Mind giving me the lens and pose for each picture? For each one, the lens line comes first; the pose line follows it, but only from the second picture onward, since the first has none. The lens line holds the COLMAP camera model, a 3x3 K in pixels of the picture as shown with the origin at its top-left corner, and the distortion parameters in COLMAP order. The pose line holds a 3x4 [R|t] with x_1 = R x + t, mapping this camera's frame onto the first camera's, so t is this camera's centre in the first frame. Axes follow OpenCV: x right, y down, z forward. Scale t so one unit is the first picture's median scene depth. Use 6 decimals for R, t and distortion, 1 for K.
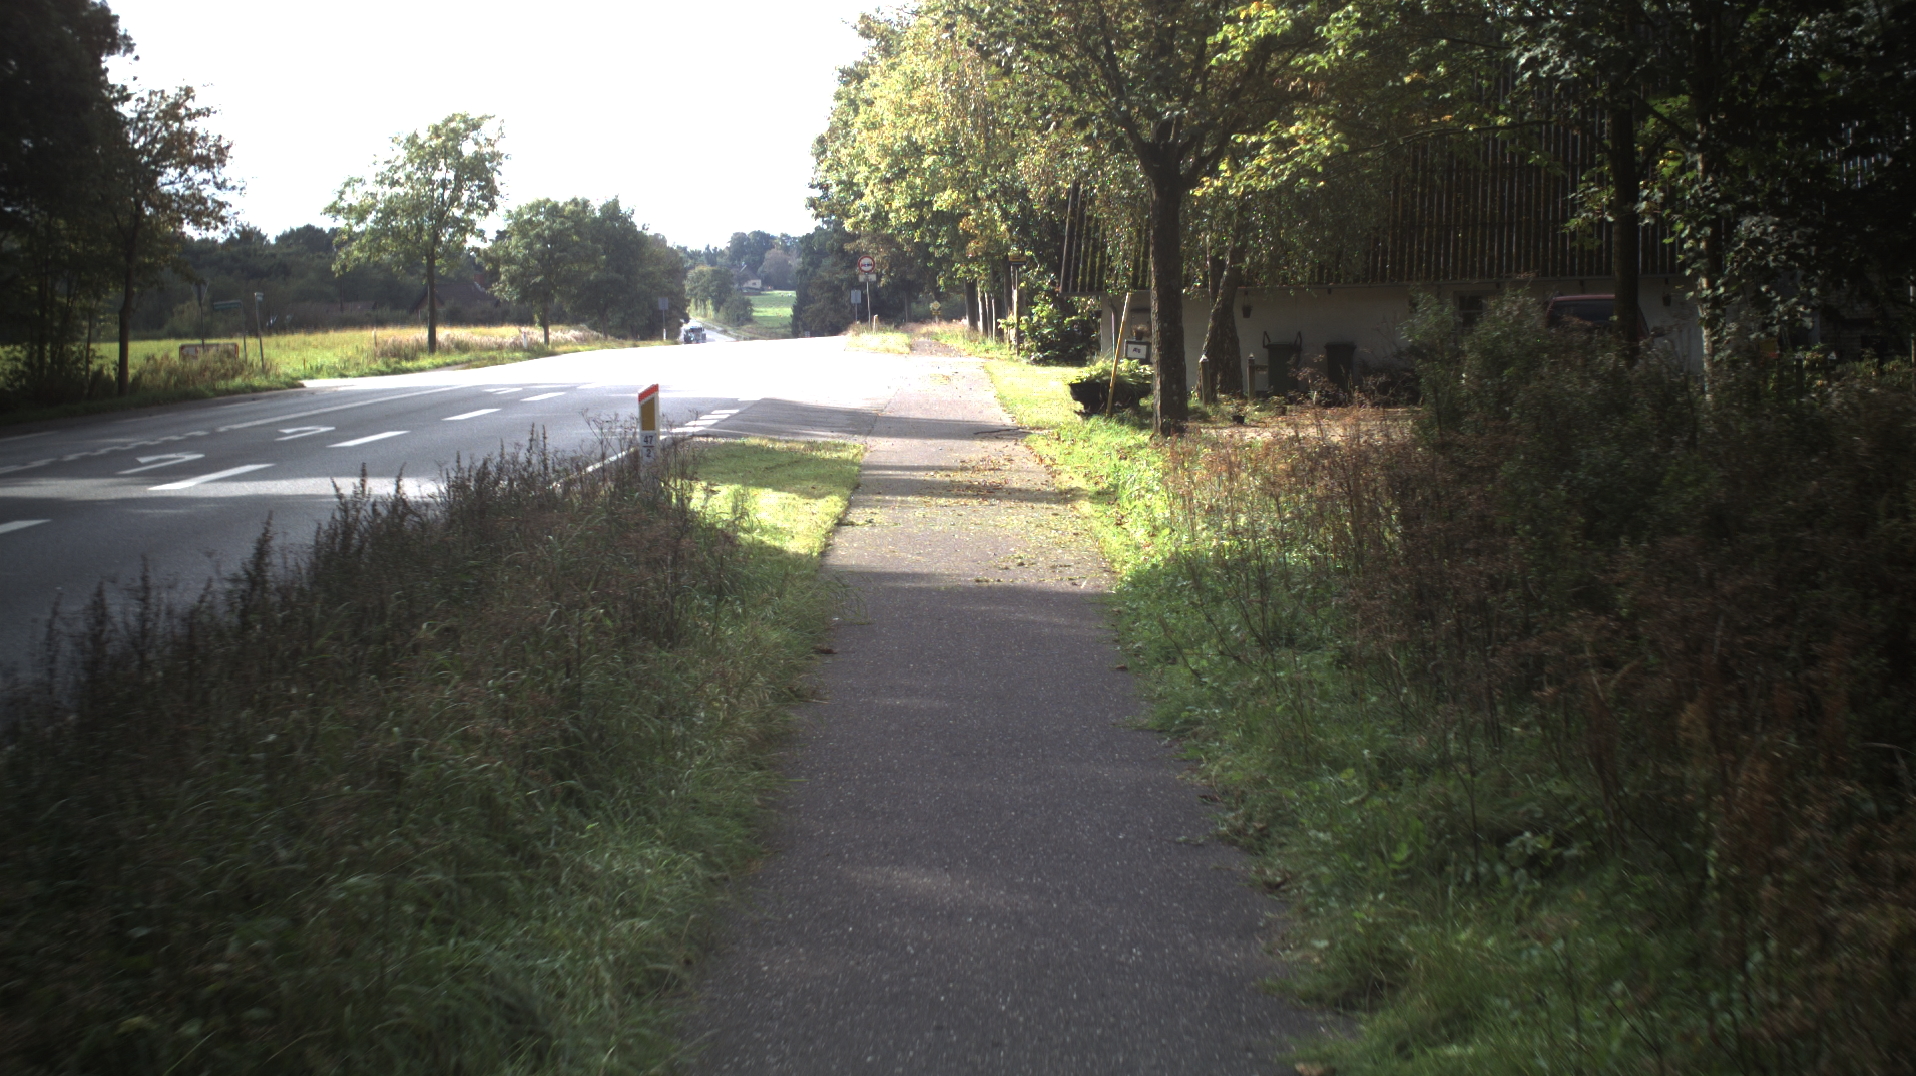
lens RADIAL K [[3325.8, 0, 960.8], [0, 3325.8, 537.4], [0, 0, 1]] dist [-0.222087, 0.000000]
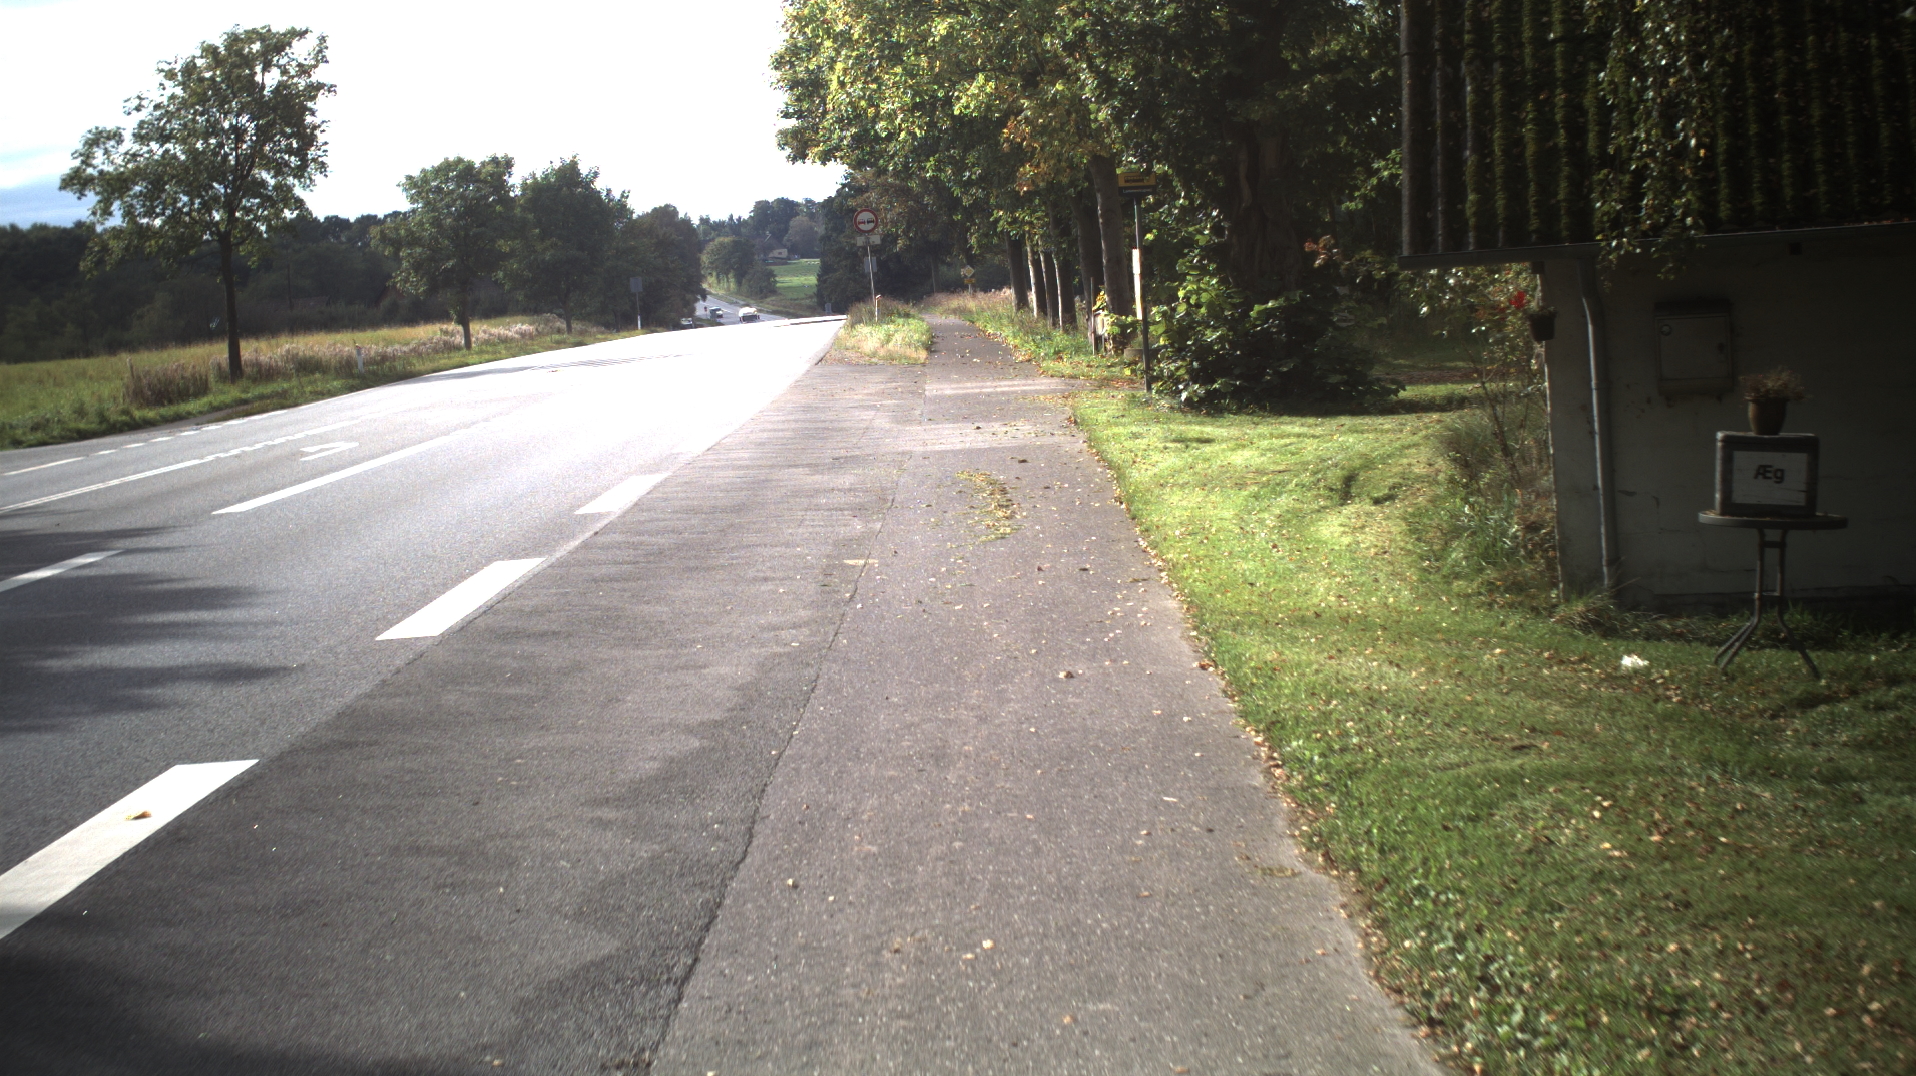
lens RADIAL K [[3325.8, 0, 963.8], [0, 3325.8, 543.8], [0, 0, 1]] dist [-0.222087, 0.000000]
pose [[0.998739, -0.048418, -0.013258, -0.002736], [0.048600, 0.998723, 0.013773, -0.034339], [0.012574, -0.014400, 0.999817, 0.450257]]
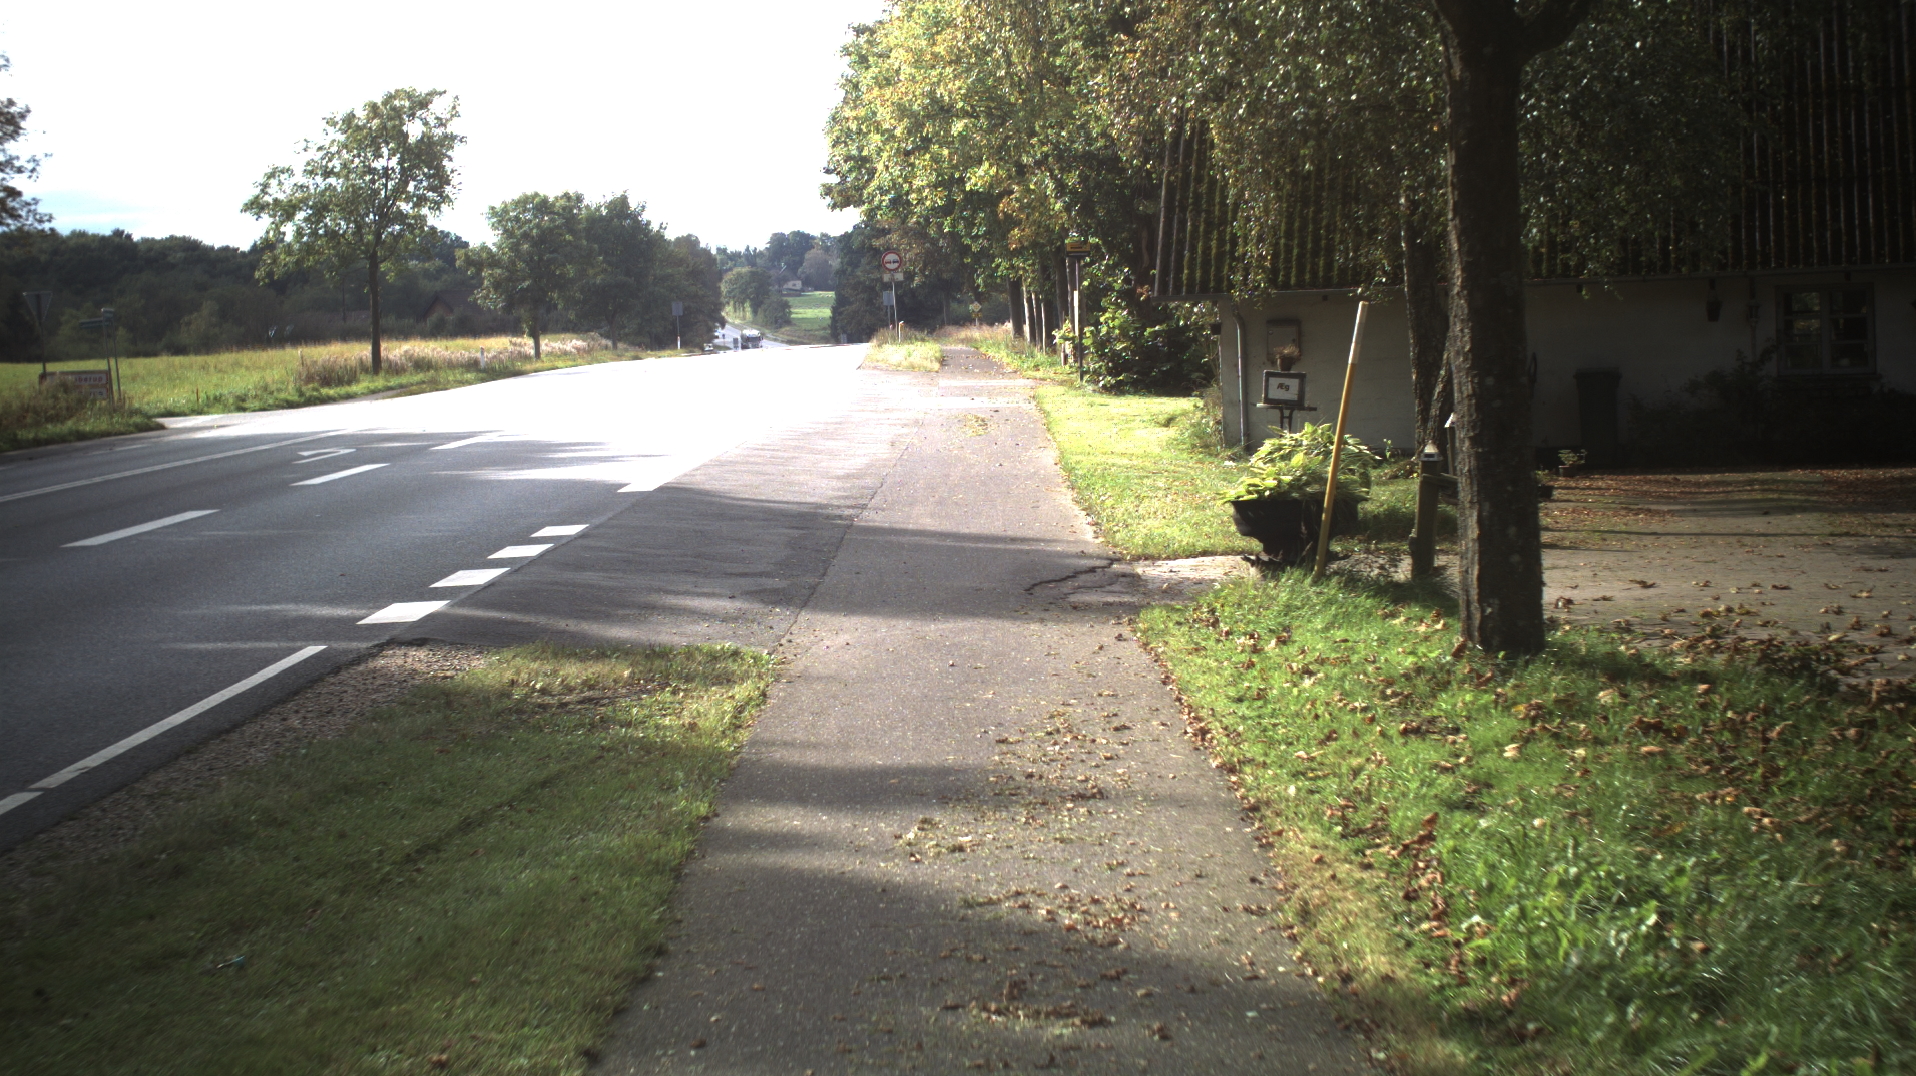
lens RADIAL K [[3325.8, 0, 946.7], [0, 3325.8, 537.3], [0, 0, 1]] dist [-0.222087, 0.000000]
pose [[0.999737, -0.013545, -0.018513, 0.000627], [0.013553, 0.999908, 0.000294, -0.017493], [0.018507, -0.000545, 0.999829, 0.225588]]
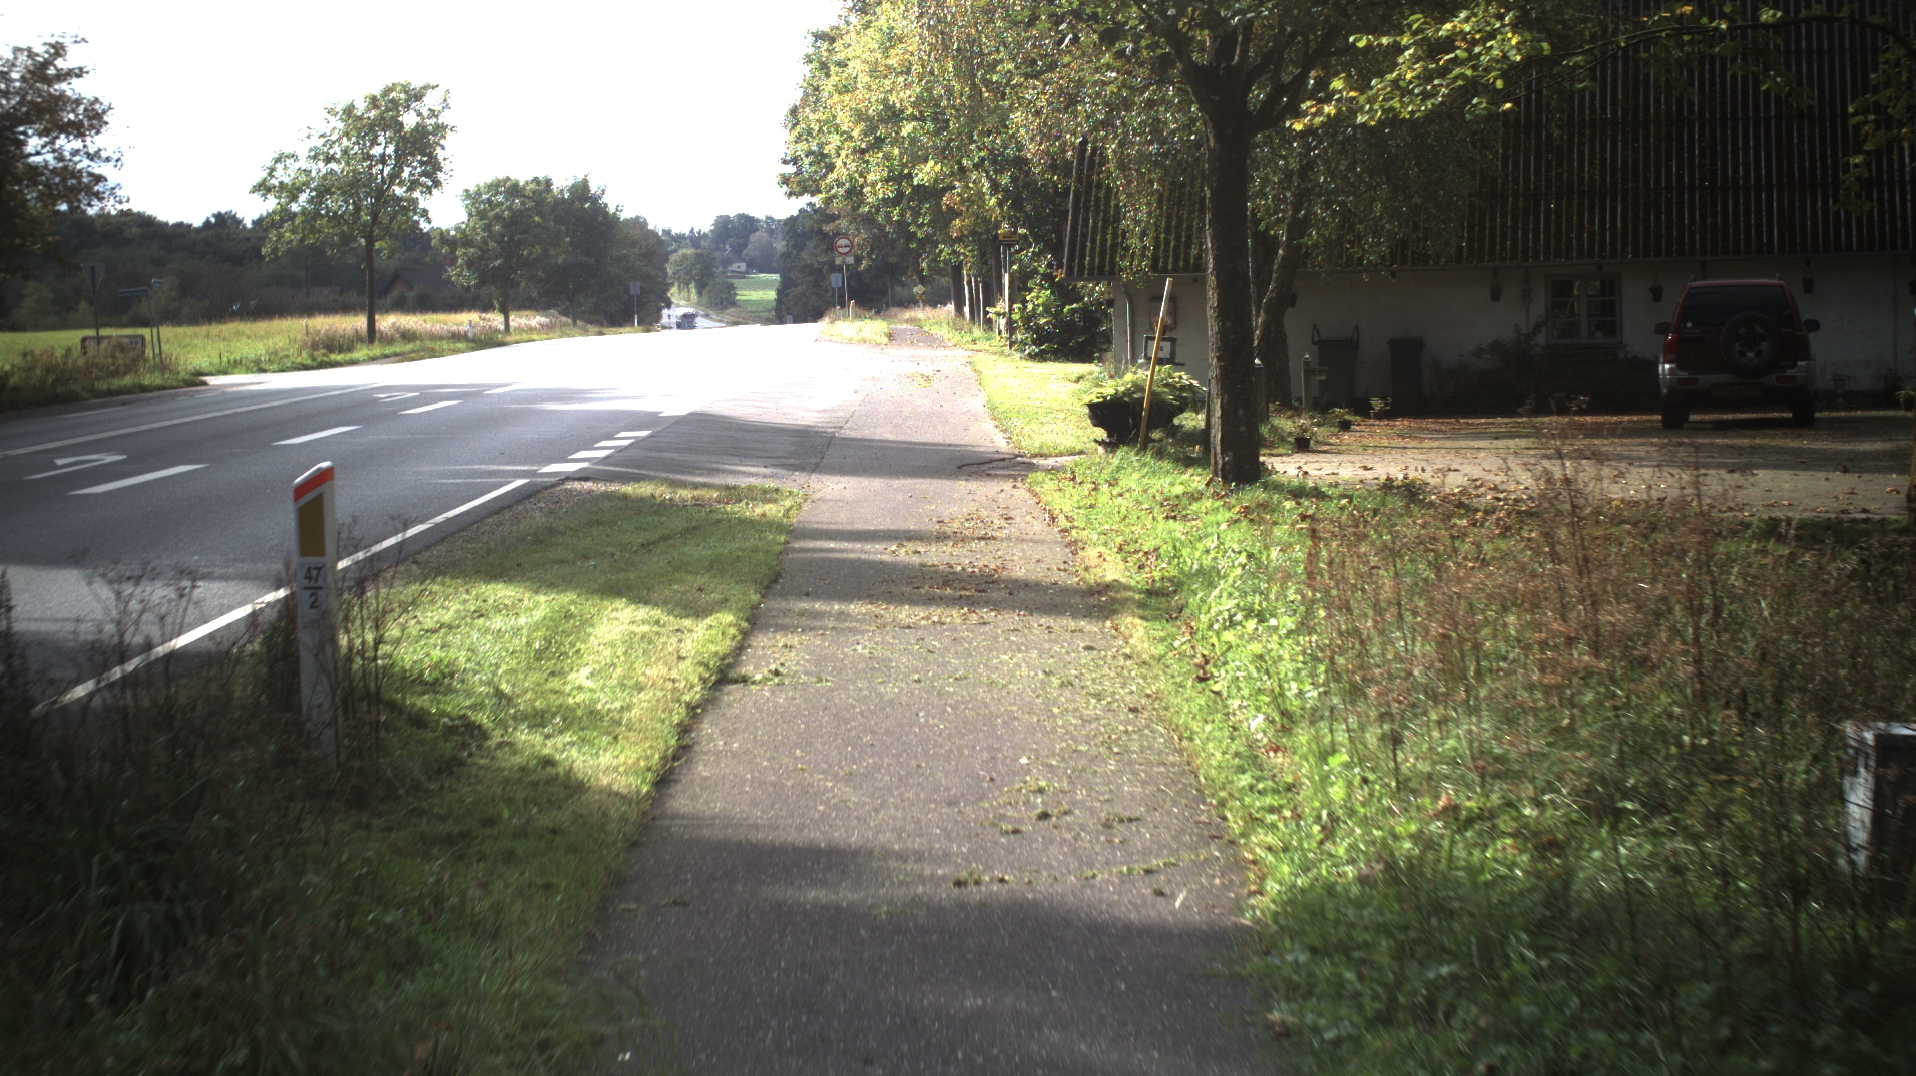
lens RADIAL K [[3325.8, 0, 950.5], [0, 3325.8, 531.4], [0, 0, 1]] dist [-0.222087, 0.000000]
pose [[0.999997, -0.002212, 0.000725, 0.000834], [0.002209, 0.999992, 0.003361, -0.008581], [-0.000732, -0.003359, 0.999994, 0.112738]]
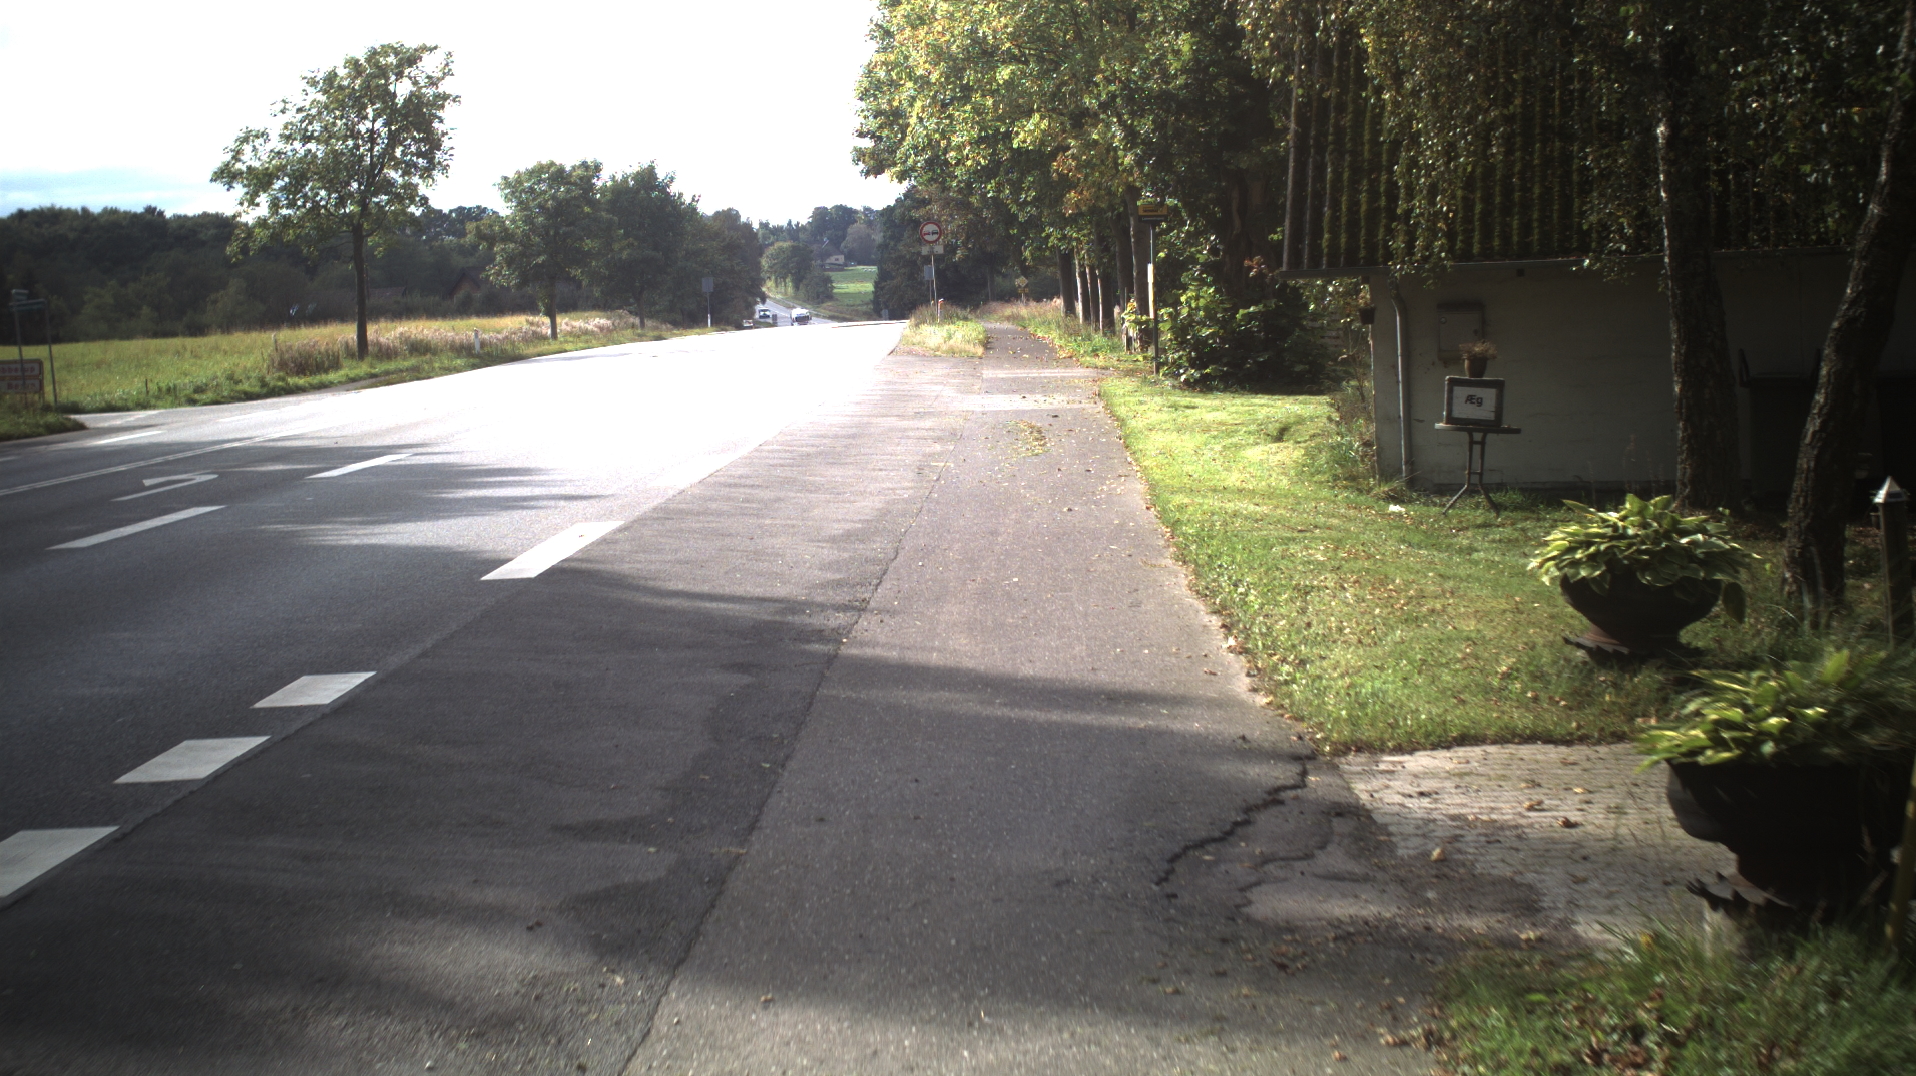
lens RADIAL K [[3325.8, 0, 964.1], [0, 3325.8, 545.5], [0, 0, 1]] dist [-0.222087, 0.000000]
pose [[0.999496, -0.016757, -0.026973, -0.001464], [0.017044, 0.999800, 0.010447, -0.025725], [0.026793, -0.010901, 0.999582, 0.337975]]
